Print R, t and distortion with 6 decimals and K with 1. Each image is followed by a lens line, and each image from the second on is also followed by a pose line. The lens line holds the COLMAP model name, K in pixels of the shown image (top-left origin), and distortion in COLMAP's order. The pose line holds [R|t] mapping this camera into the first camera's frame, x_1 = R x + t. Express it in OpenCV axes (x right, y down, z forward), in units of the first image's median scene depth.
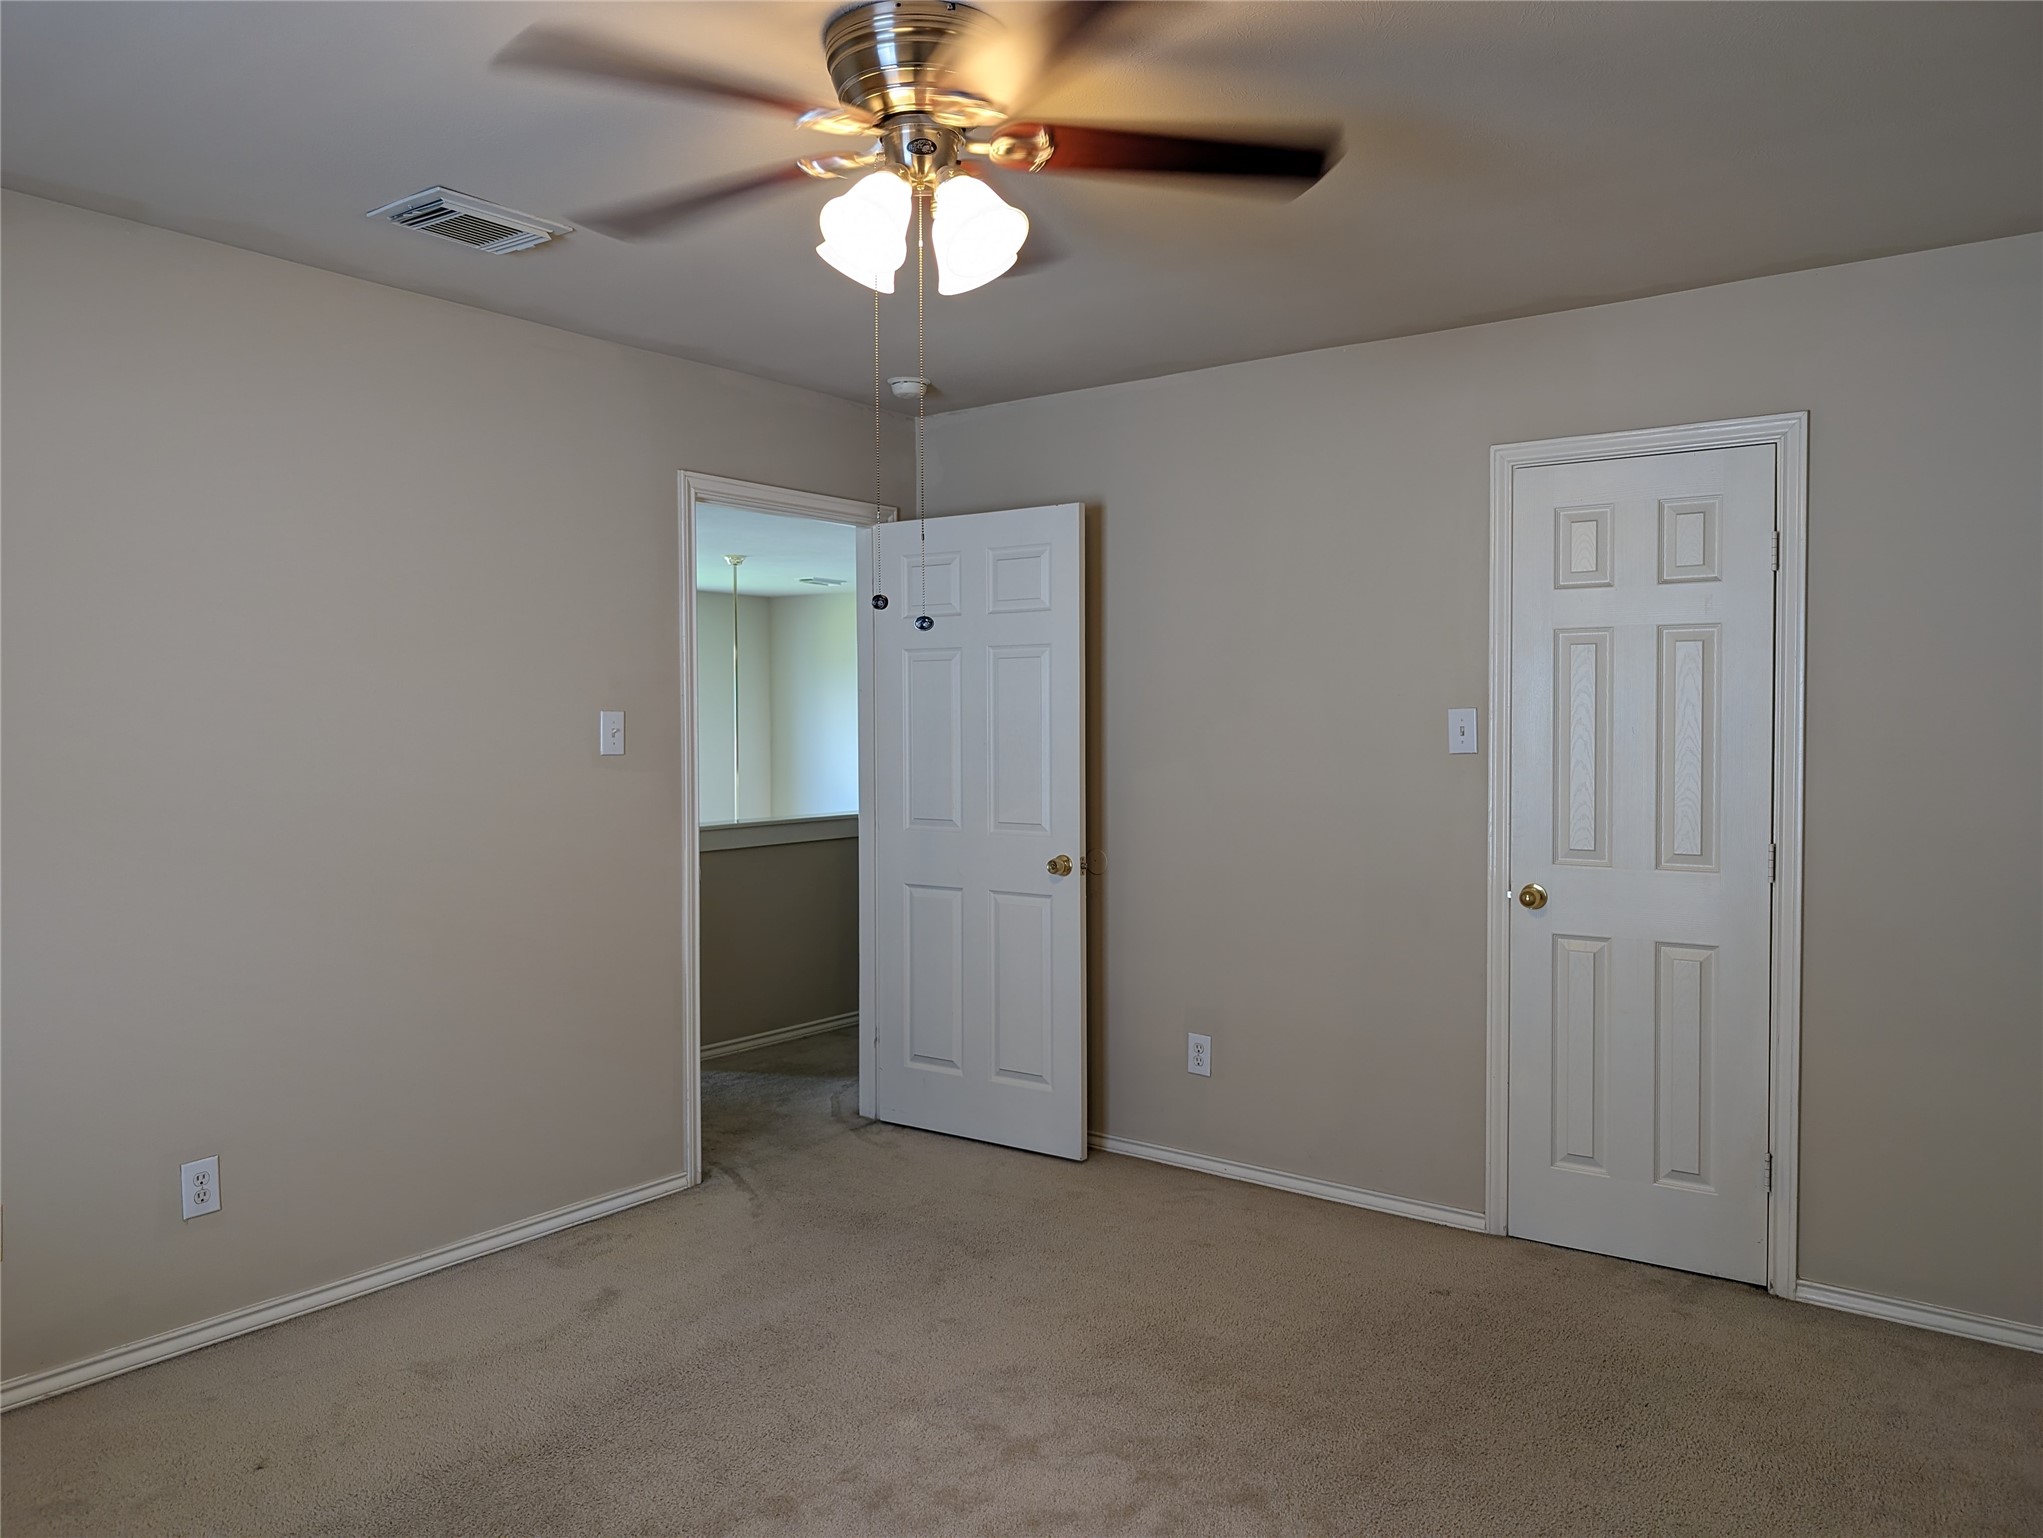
lens RADIAL K [[1474.0, 0, 1022.0], [0, 1474.0, 805.1], [0, 0, 1]] dist [0.058817, -0.077284]
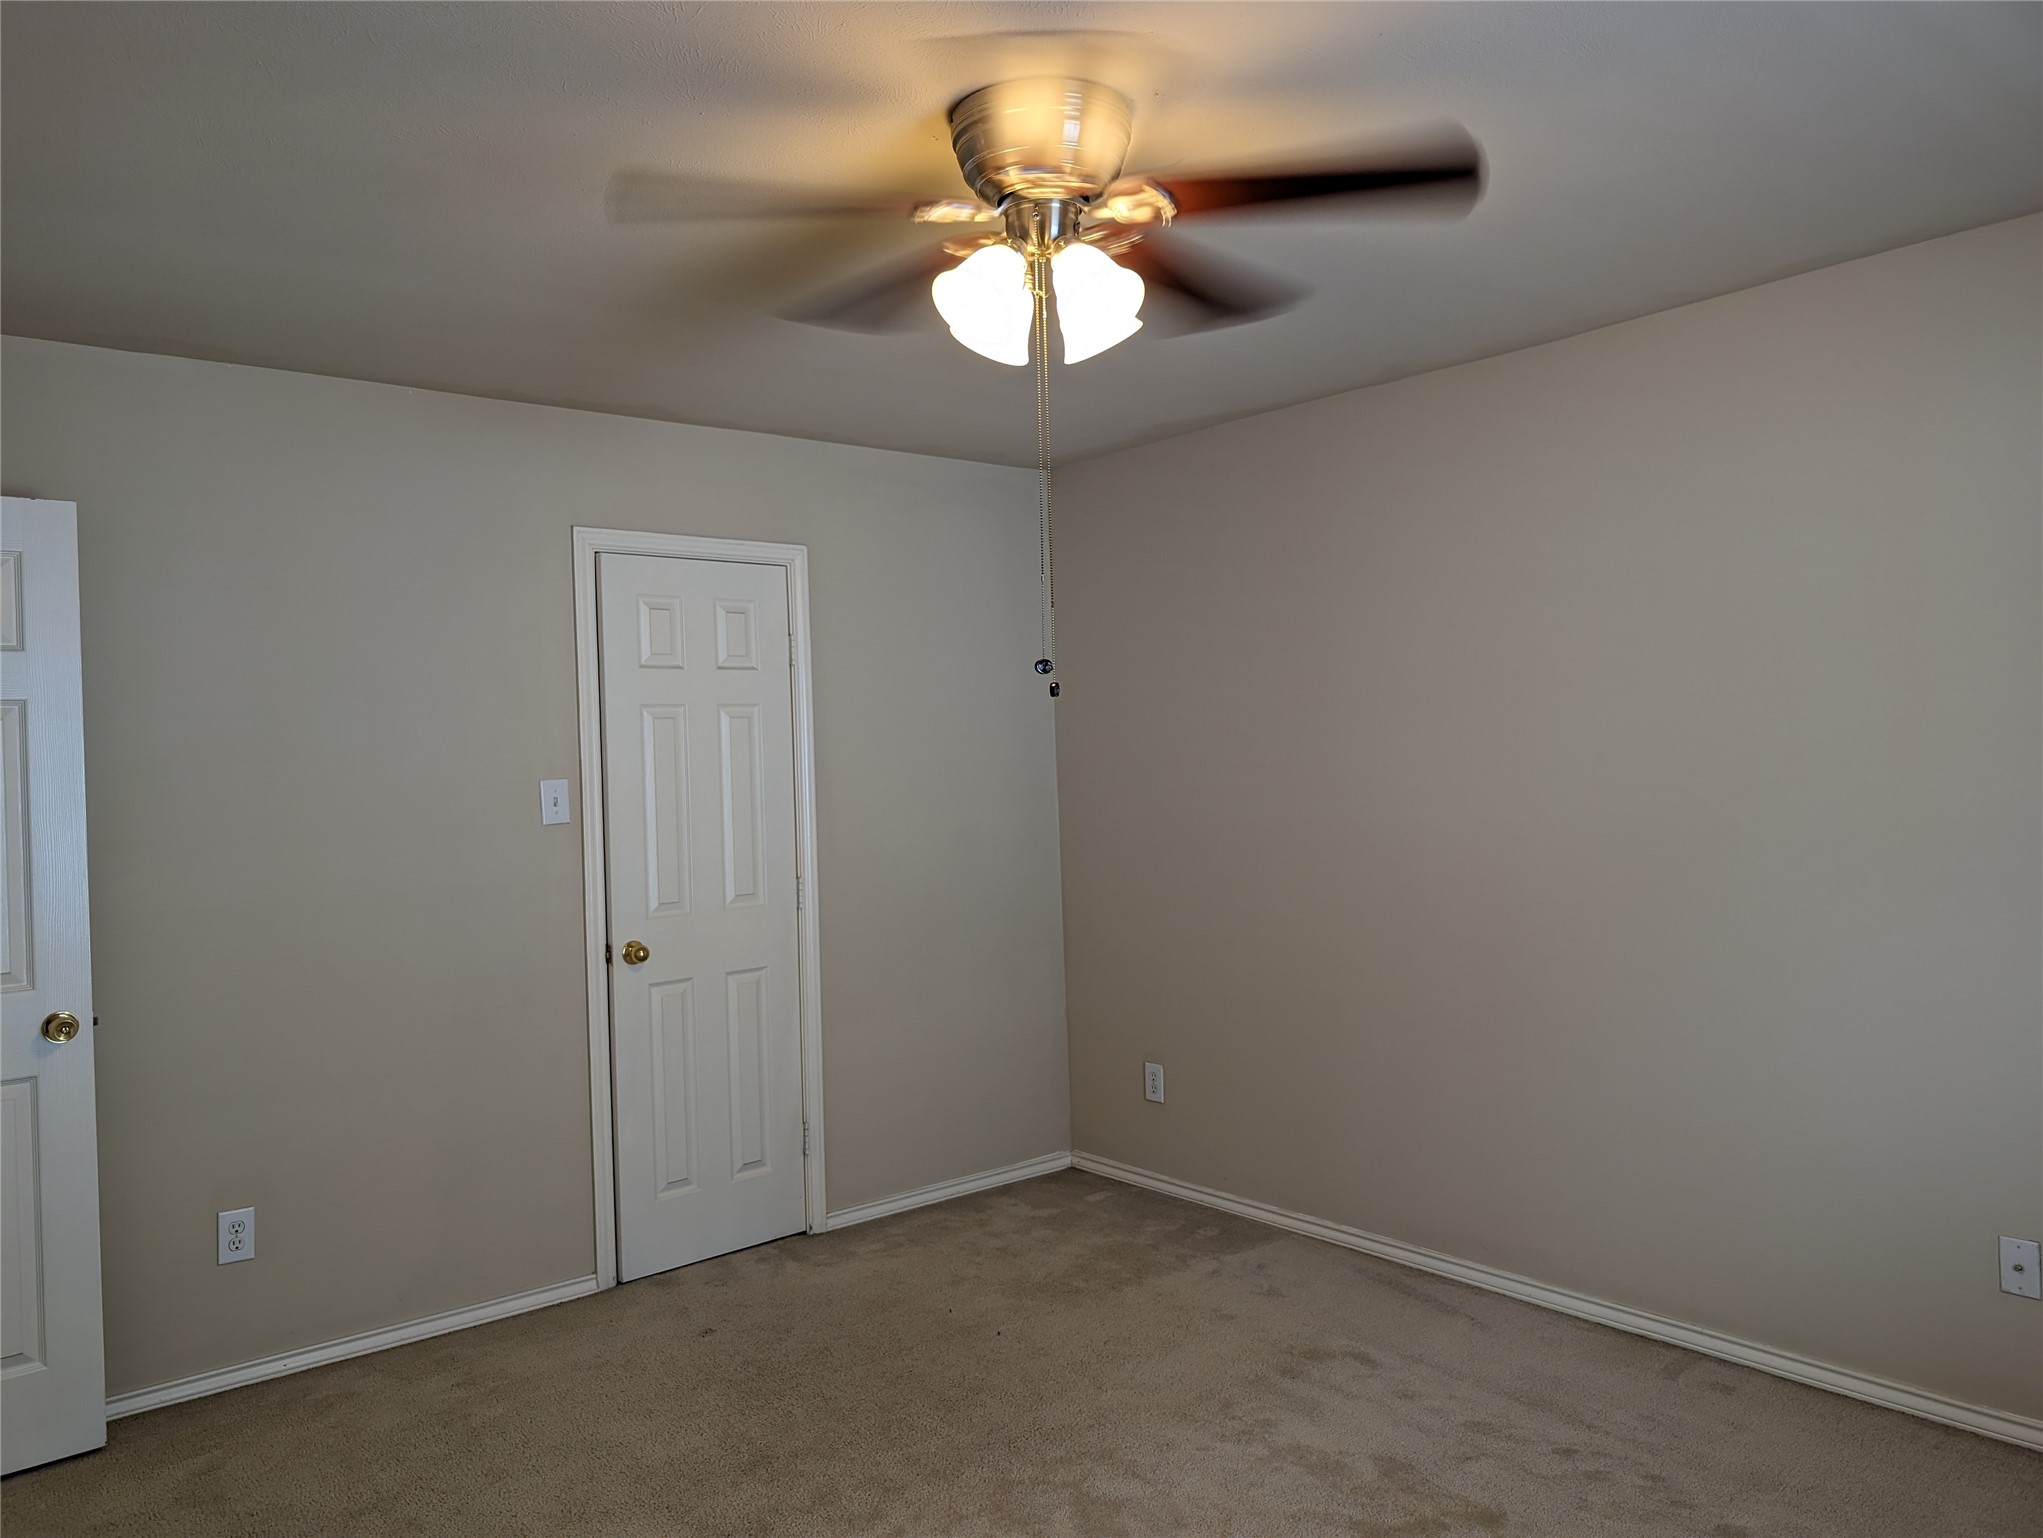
lens RADIAL K [[1474.0, 0, 1022.0], [0, 1474.0, 805.1], [0, 0, 1]] dist [0.058817, -0.077284]
pose [[0.222281, -0.045750, 0.973909, -0.635512], [0.069223, 0.997118, 0.031041, -0.059826], [-0.972522, 0.060517, 0.224807, 0.492747]]
